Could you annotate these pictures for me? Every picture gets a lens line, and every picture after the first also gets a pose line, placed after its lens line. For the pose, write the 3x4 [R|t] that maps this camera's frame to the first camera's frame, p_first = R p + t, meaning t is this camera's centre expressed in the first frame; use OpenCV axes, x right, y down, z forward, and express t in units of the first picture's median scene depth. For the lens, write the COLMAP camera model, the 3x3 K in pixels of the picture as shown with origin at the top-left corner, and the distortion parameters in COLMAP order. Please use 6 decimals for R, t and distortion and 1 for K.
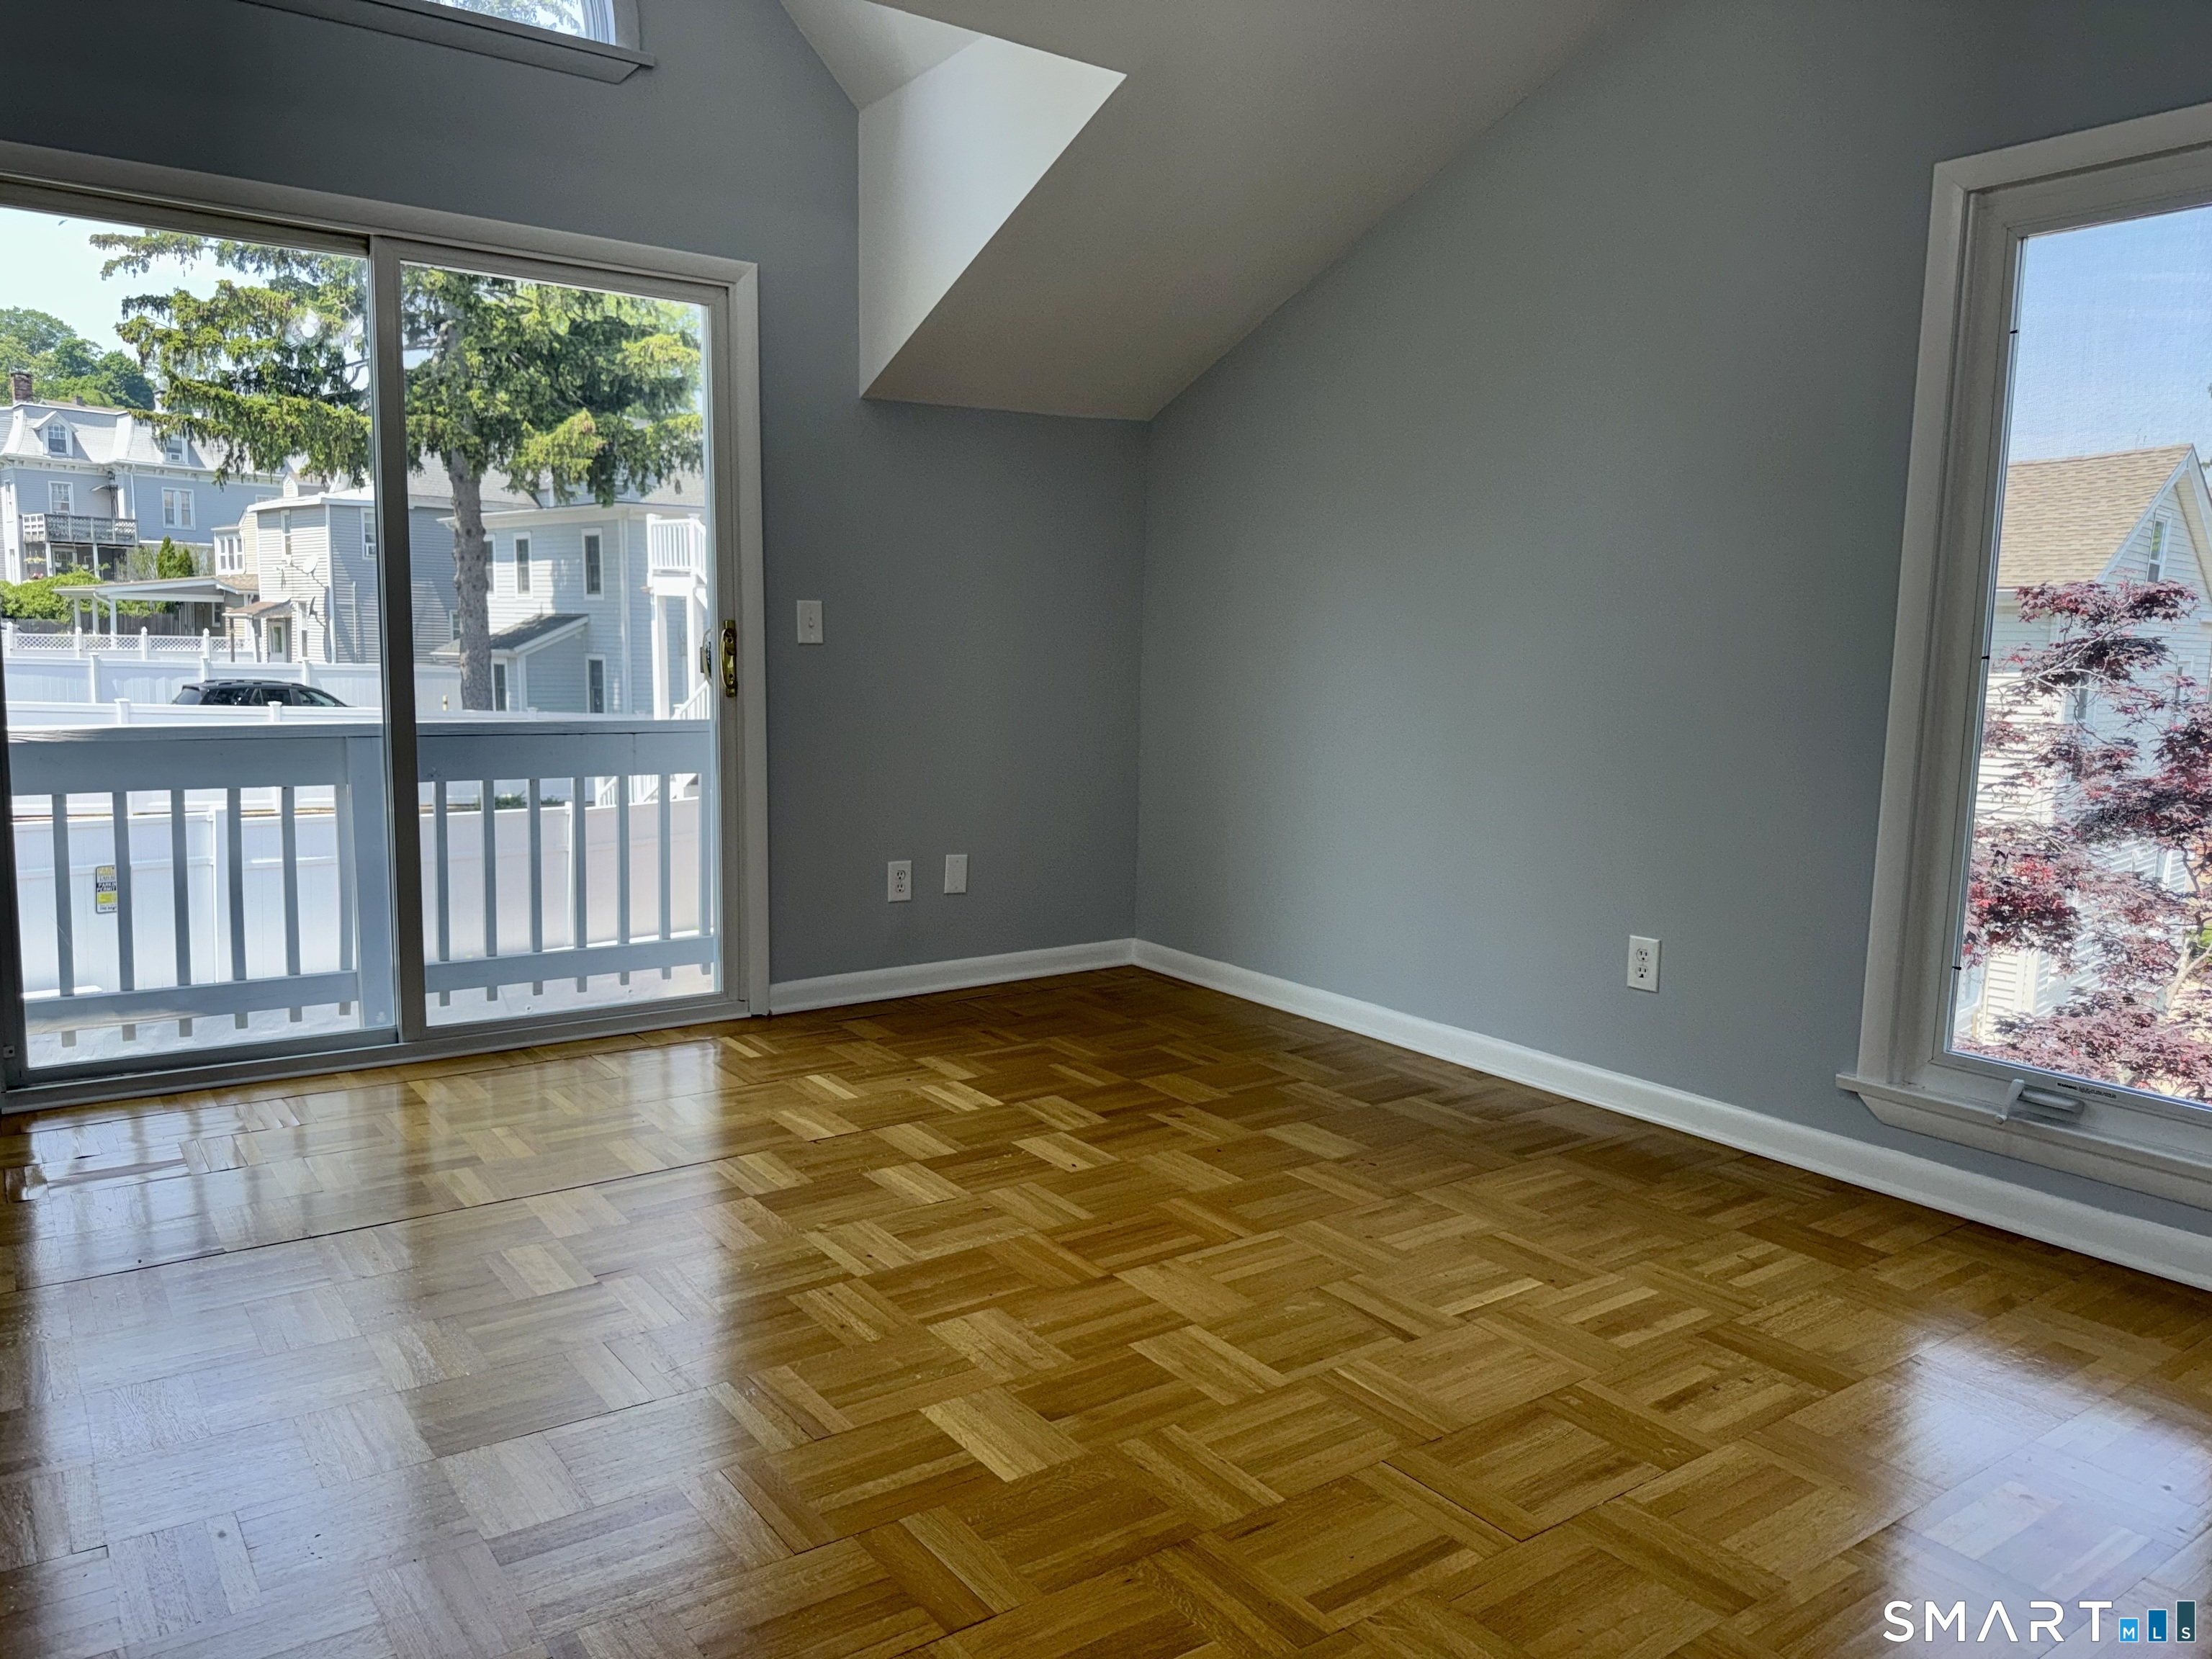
lens RADIAL K [[1528.6, 0, 1109.6], [0, 1528.6, 834.6], [0, 0, 1]] dist [-0.003882, 0.000108]
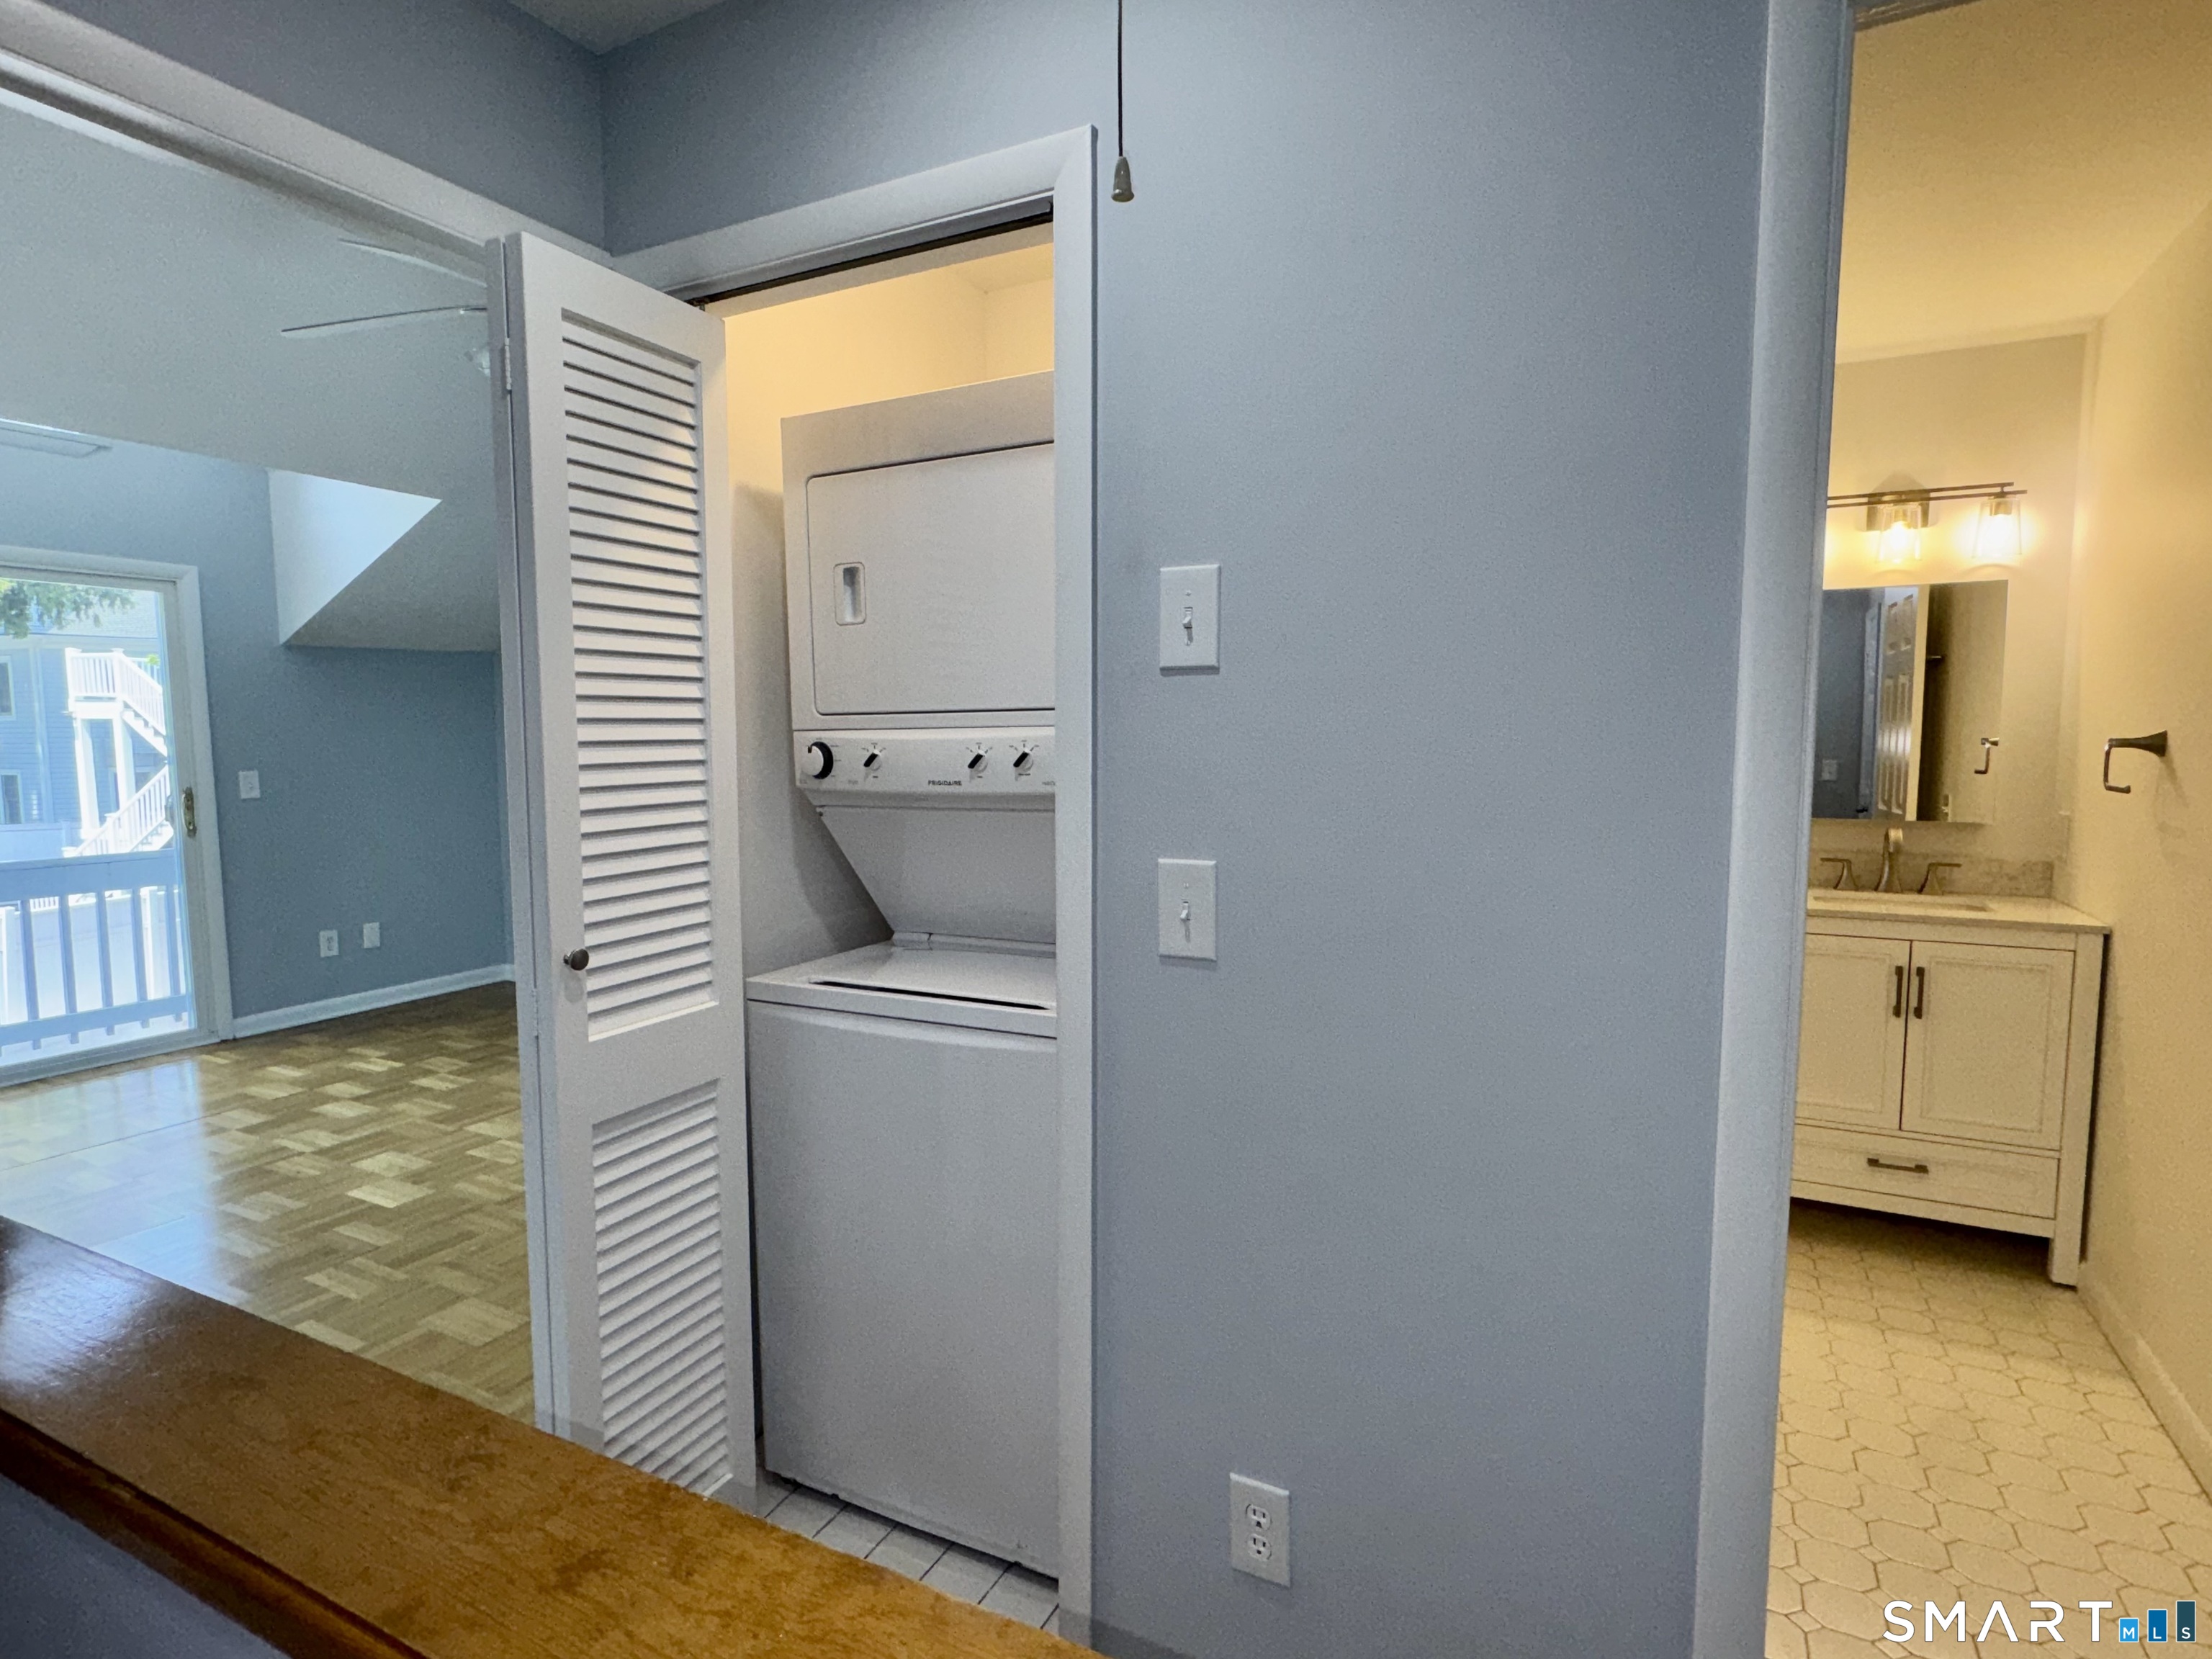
lens RADIAL K [[1151.3, 0, 1182.5], [0, 1151.3, 845.8], [0, 0, 1]] dist [-0.027080, -0.002781]
pose [[0.878026, -0.060020, 0.474834, 0.112705], [0.071392, 0.997431, -0.005936, -0.000856], [-0.473258, 0.039112, 0.880055, -0.583207]]
